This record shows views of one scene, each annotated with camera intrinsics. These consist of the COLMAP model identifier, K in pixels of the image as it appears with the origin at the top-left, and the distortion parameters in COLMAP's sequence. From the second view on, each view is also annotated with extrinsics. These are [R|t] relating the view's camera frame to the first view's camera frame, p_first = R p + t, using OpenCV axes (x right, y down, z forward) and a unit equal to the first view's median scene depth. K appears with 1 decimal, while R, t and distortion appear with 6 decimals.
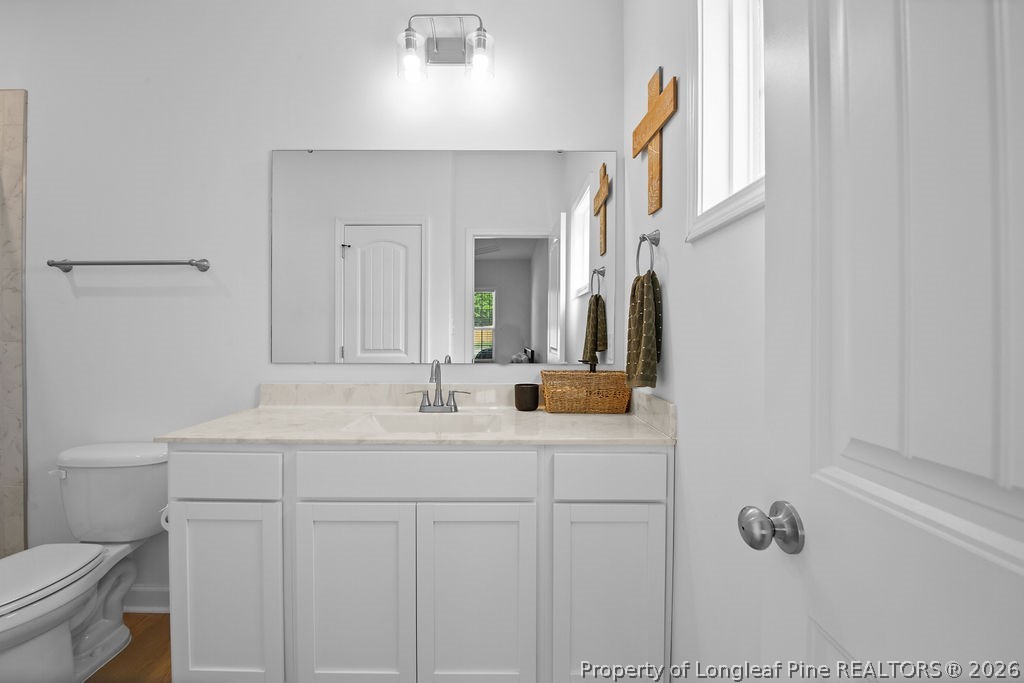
lens RADIAL K [[383.0, 0, 507.5], [0, 383.0, 334.1], [0, 0, 1]] dist [0.002370, 0.000086]
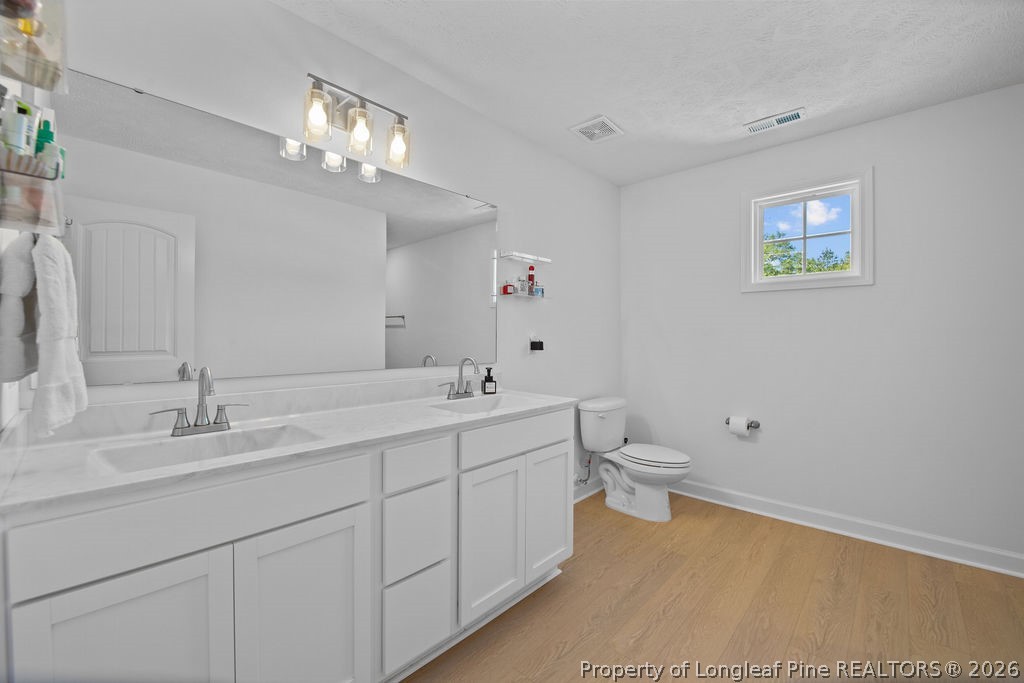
lens RADIAL K [[413.9, 0, 513.5], [0, 413.9, 338.1], [0, 0, 1]] dist [0.000525, 0.000101]
pose [[0.680921, -0.001297, 0.732356, -0.375167], [-0.012332, 0.999836, 0.013237, -0.001243], [-0.732253, -0.018045, 0.680794, 0.002888]]
